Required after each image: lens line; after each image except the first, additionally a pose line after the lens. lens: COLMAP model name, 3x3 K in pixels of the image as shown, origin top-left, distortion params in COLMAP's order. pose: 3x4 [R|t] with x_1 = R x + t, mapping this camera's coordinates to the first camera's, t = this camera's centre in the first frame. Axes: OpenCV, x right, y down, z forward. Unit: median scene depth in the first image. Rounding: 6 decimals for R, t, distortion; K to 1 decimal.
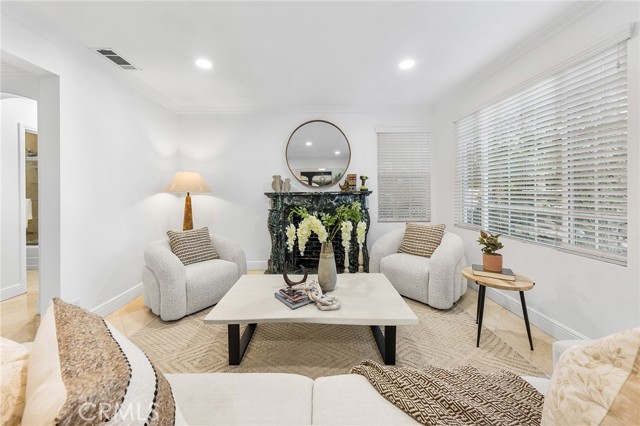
lens RADIAL K [[228.5, 0, 316.3], [0, 228.5, 195.1], [0, 0, 1]] dist [-0.000410, -0.000095]
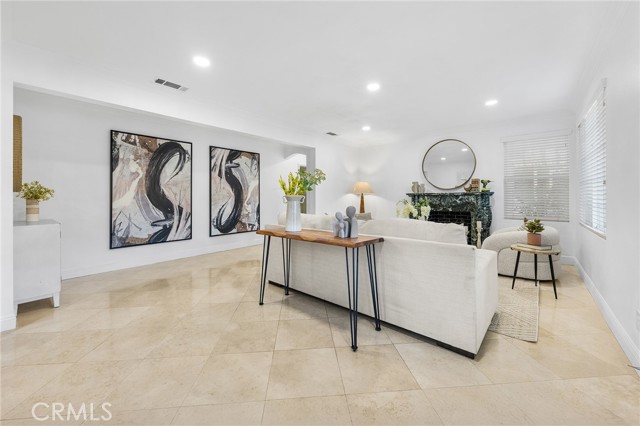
lens RADIAL K [[256.0, 0, 301.0], [0, 256.0, 194.5], [0, 0, 1]] dist [0.000255, 0.000026]
pose [[0.694717, 0.001957, -0.719281, 0.510834], [-0.016730, 0.999770, -0.013438, 0.030714], [0.719089, 0.021369, 0.694589, -0.681786]]
